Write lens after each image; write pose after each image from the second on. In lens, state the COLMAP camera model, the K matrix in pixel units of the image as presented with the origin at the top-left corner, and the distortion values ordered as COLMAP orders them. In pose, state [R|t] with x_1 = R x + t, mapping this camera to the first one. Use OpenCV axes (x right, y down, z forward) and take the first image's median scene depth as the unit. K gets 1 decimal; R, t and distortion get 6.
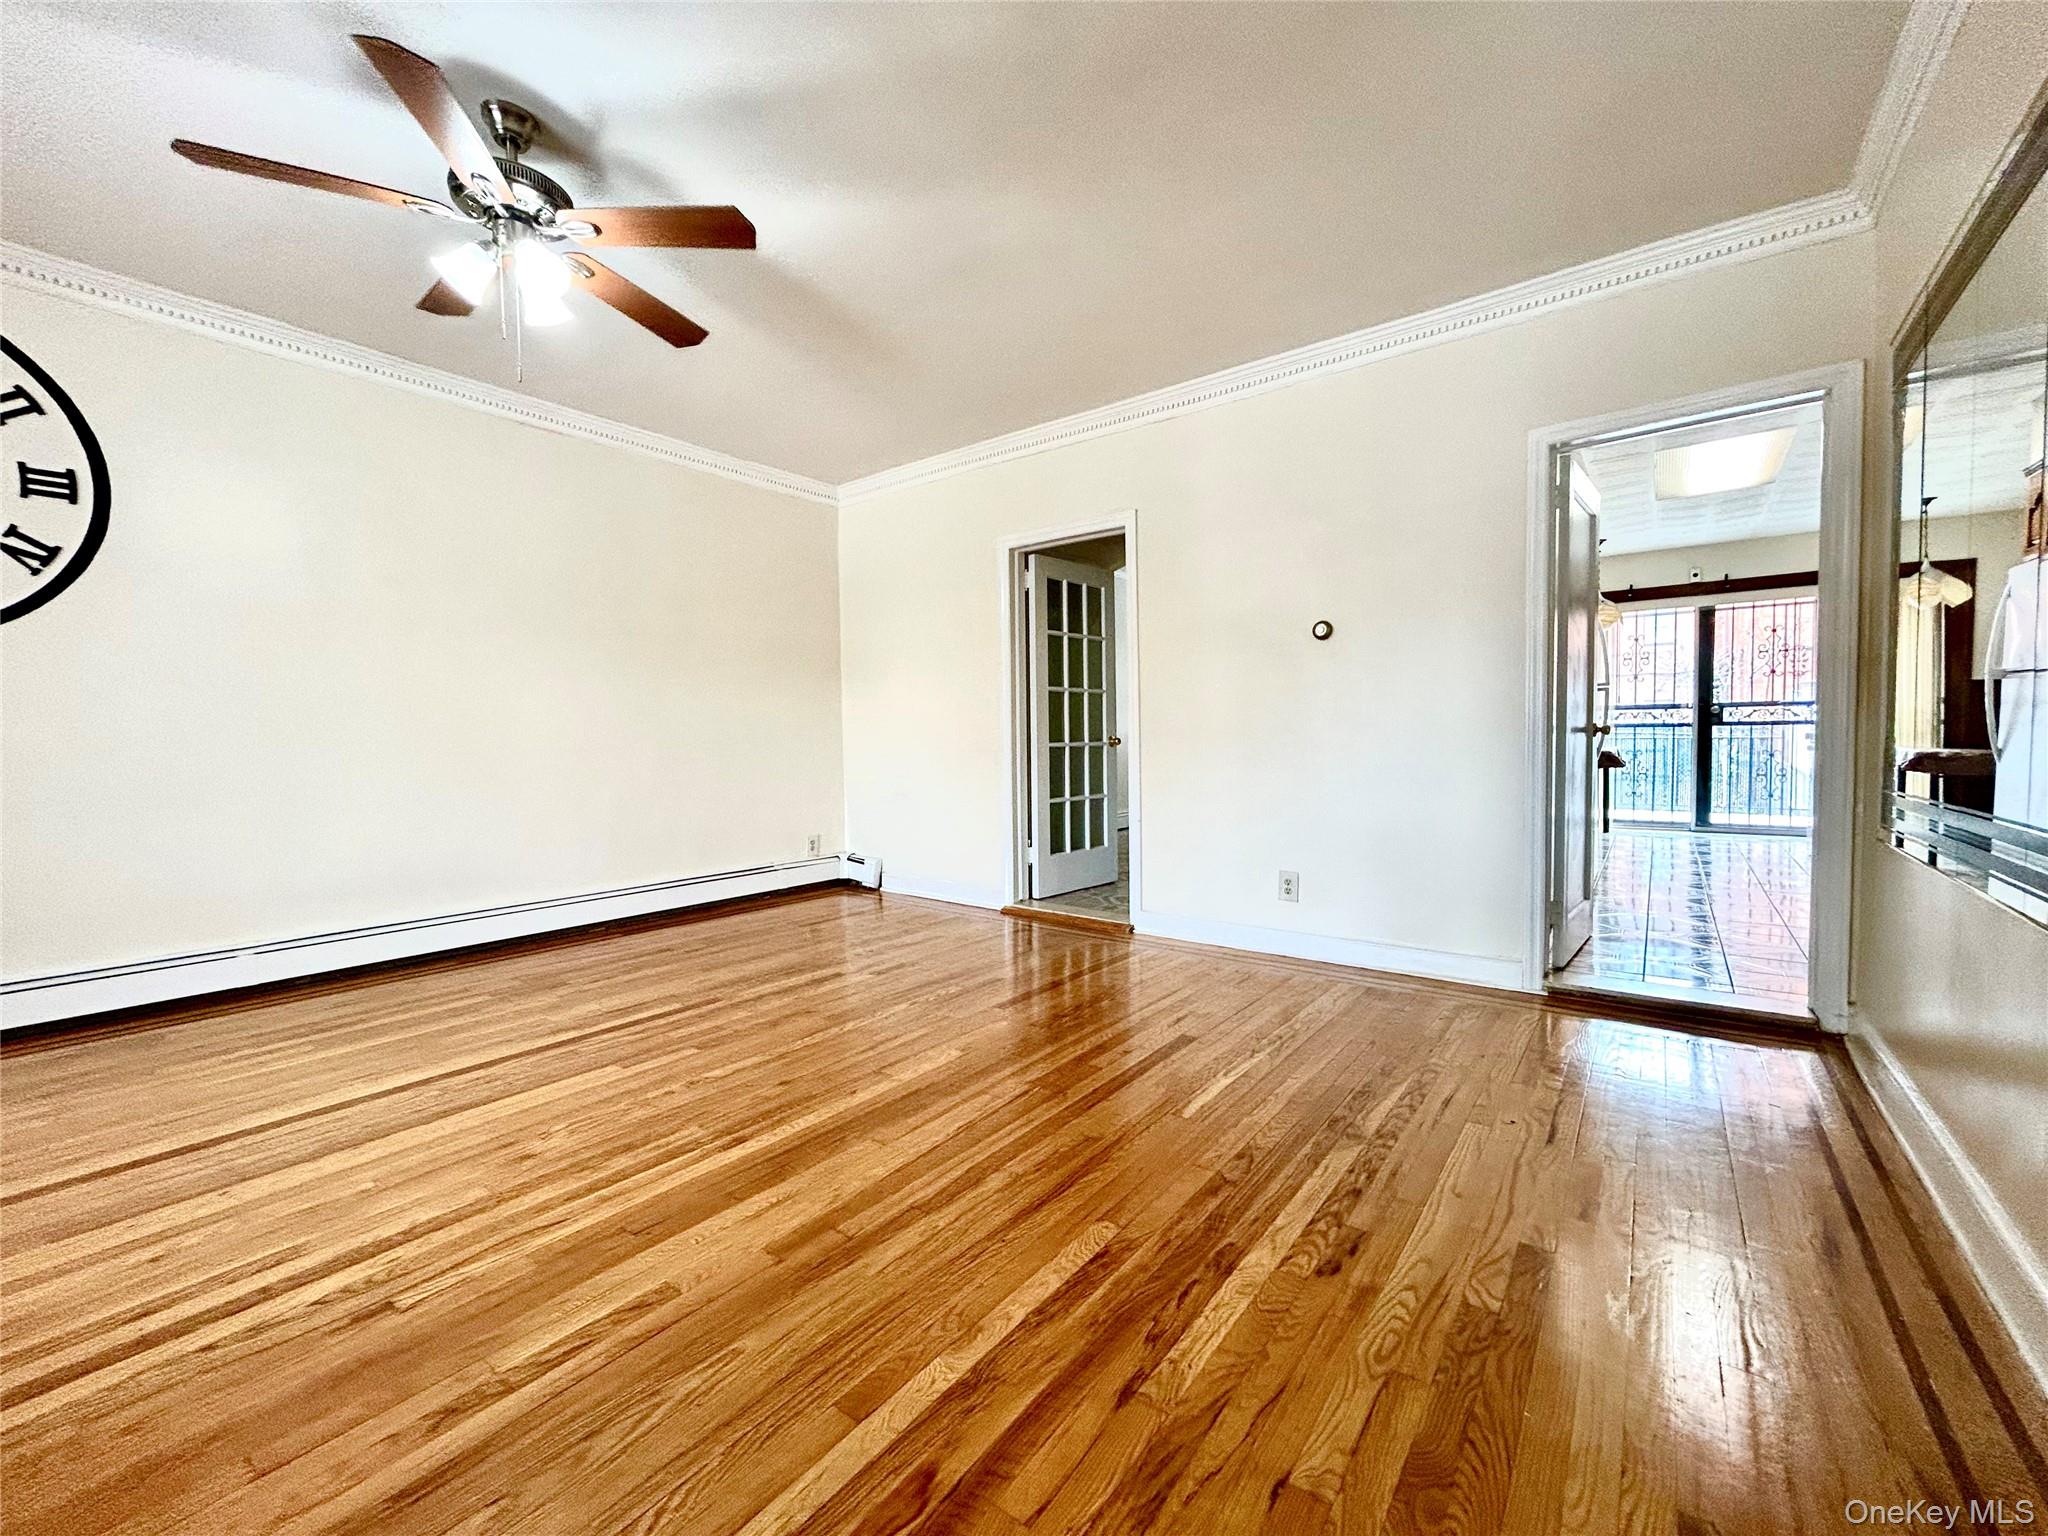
lens RADIAL K [[826.7, 0, 1025.6], [0, 826.7, 769.8], [0, 0, 1]] dist [-0.000559, 0.000721]
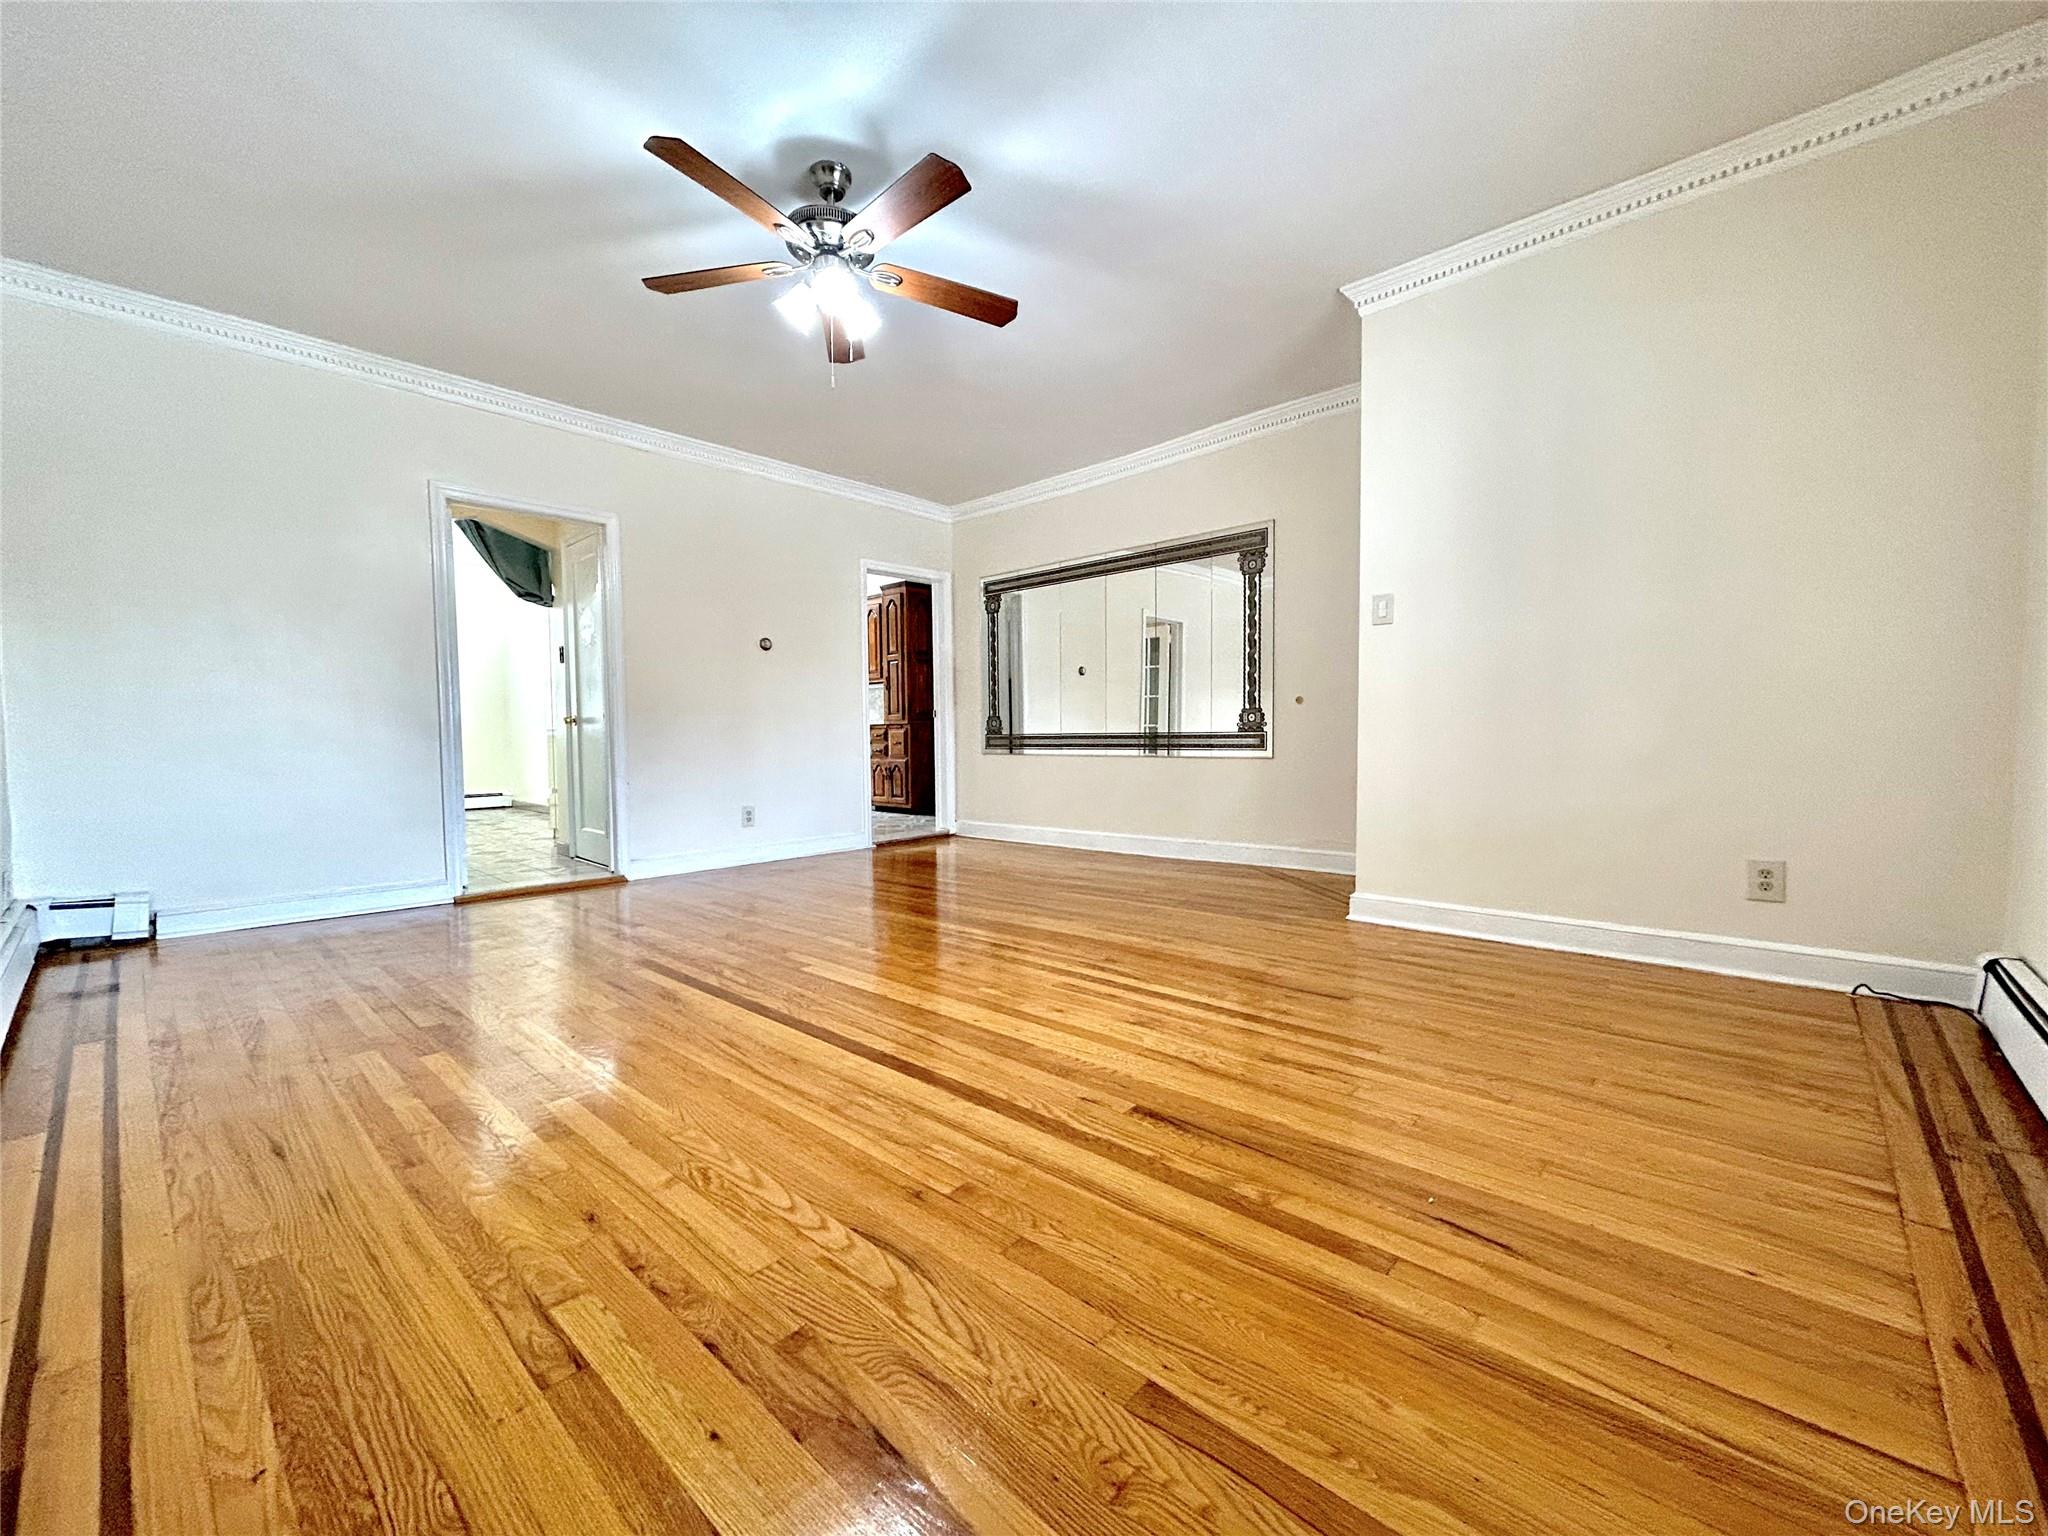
lens RADIAL K [[826.7, 0, 1025.6], [0, 826.7, 769.8], [0, 0, 1]] dist [-0.000559, 0.000721]
pose [[0.080866, -0.029989, 0.996274, -1.520611], [0.048716, 0.998472, 0.026101, 0.062013], [-0.995534, 0.046424, 0.082203, 0.543227]]
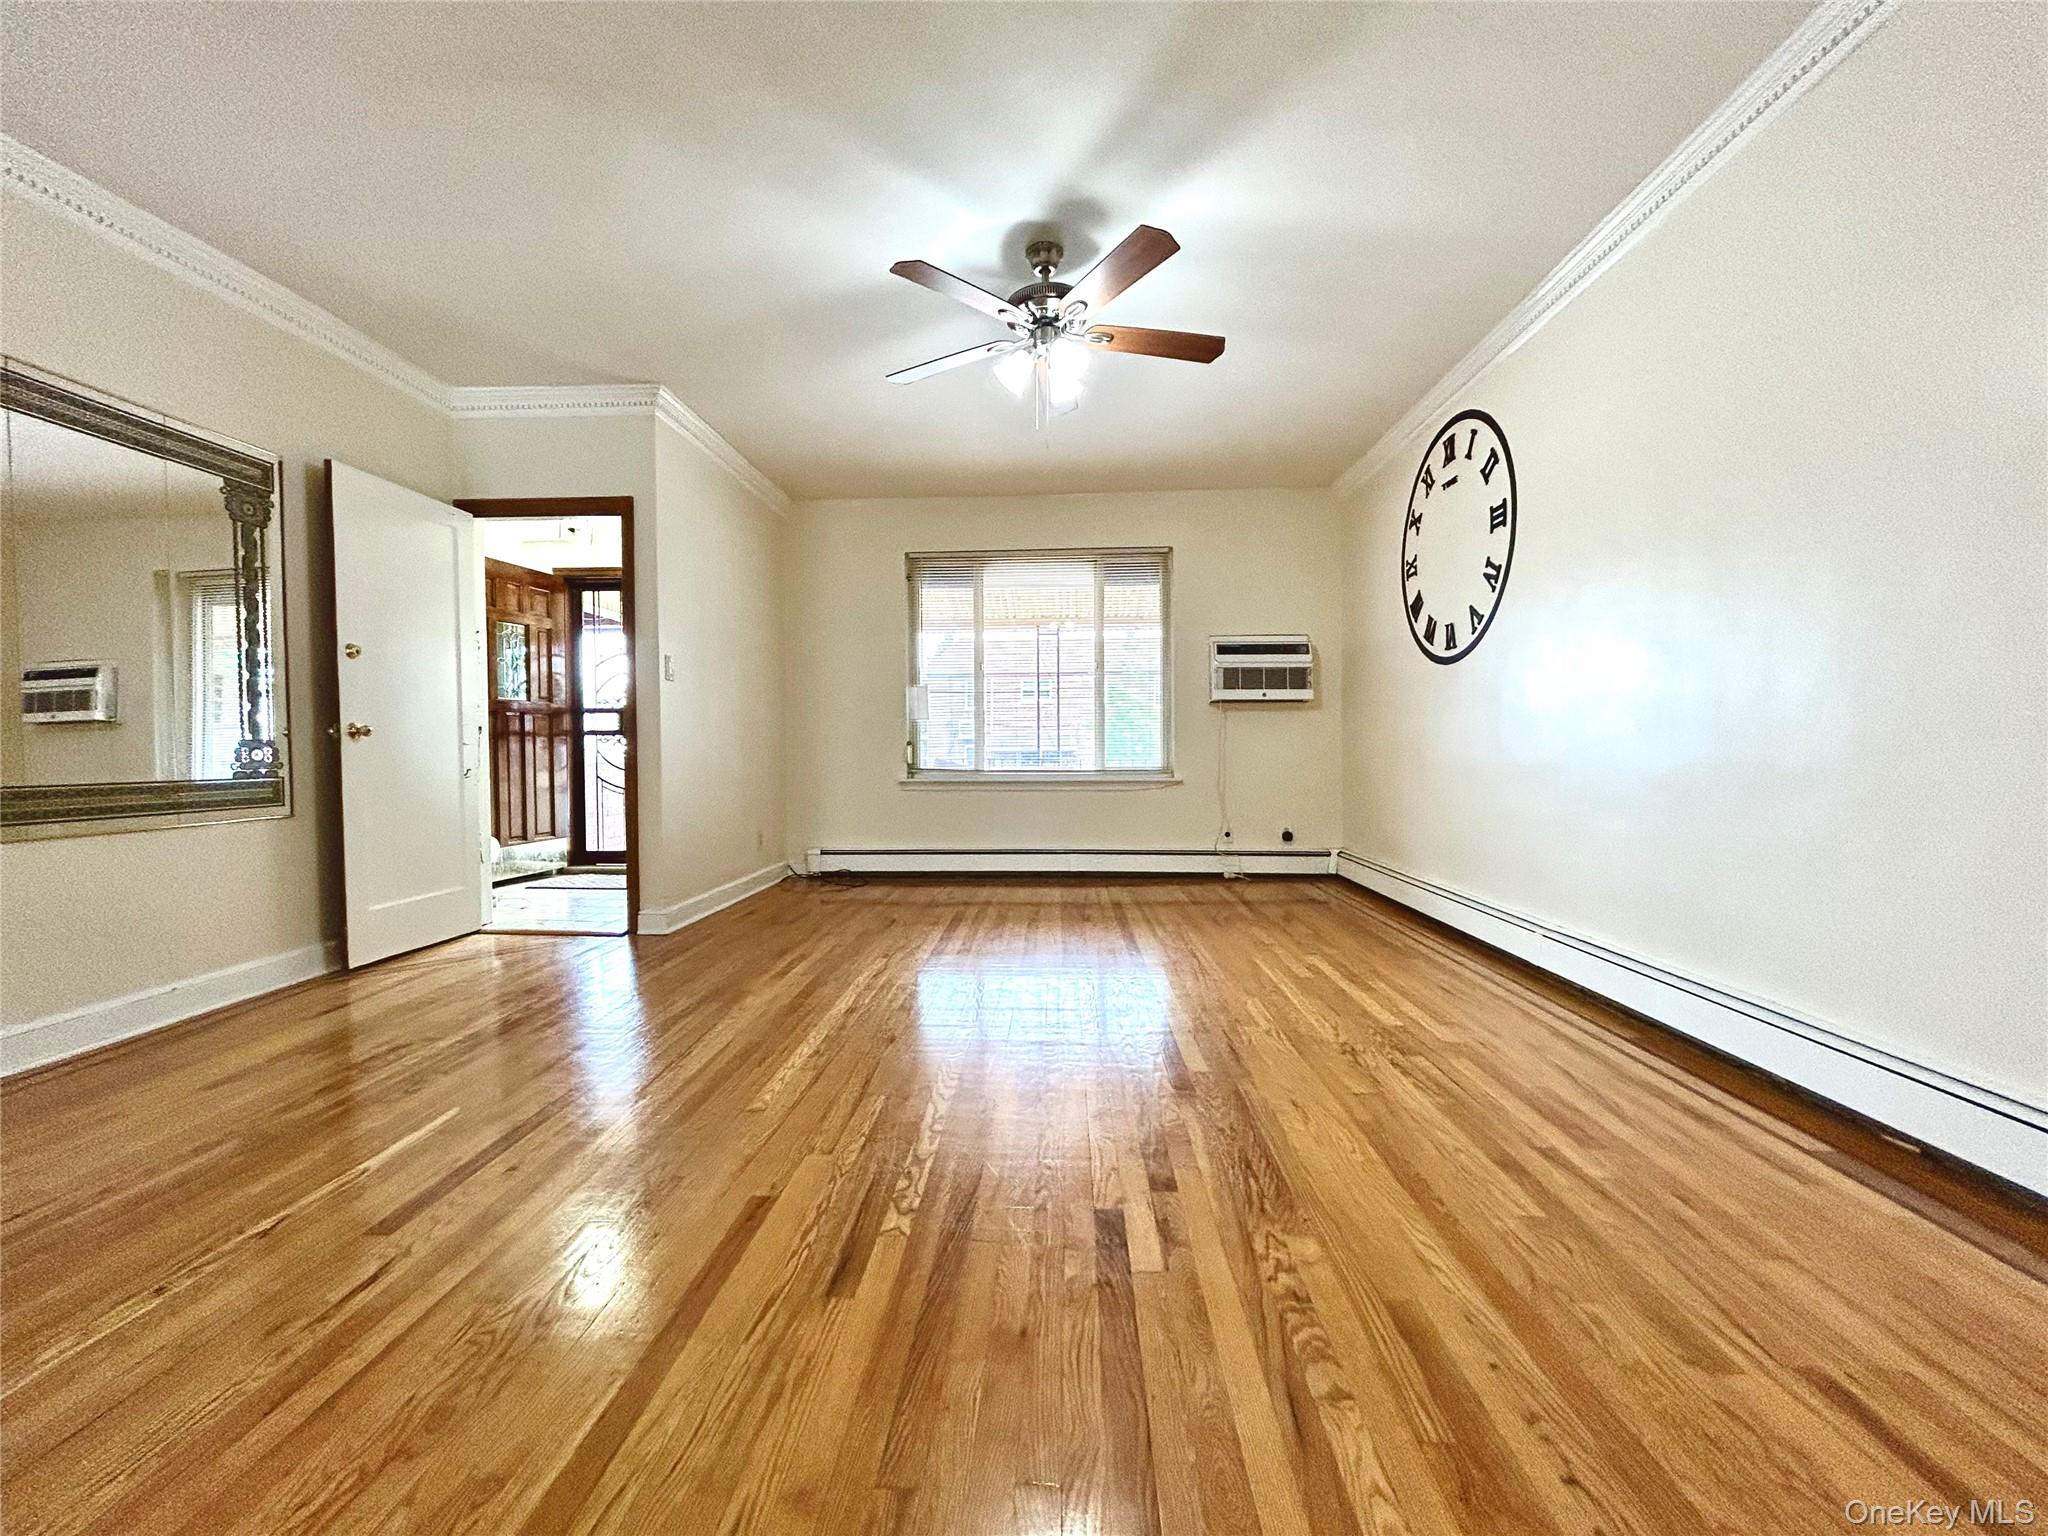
lens RADIAL K [[826.7, 0, 1025.6], [0, 826.7, 769.8], [0, 0, 1]] dist [-0.000559, 0.000721]
pose [[-0.823885, 0.032913, -0.565800, 0.142832], [-0.004614, 0.997890, 0.064765, -0.041221], [0.566738, 0.055970, -0.821995, 1.740984]]
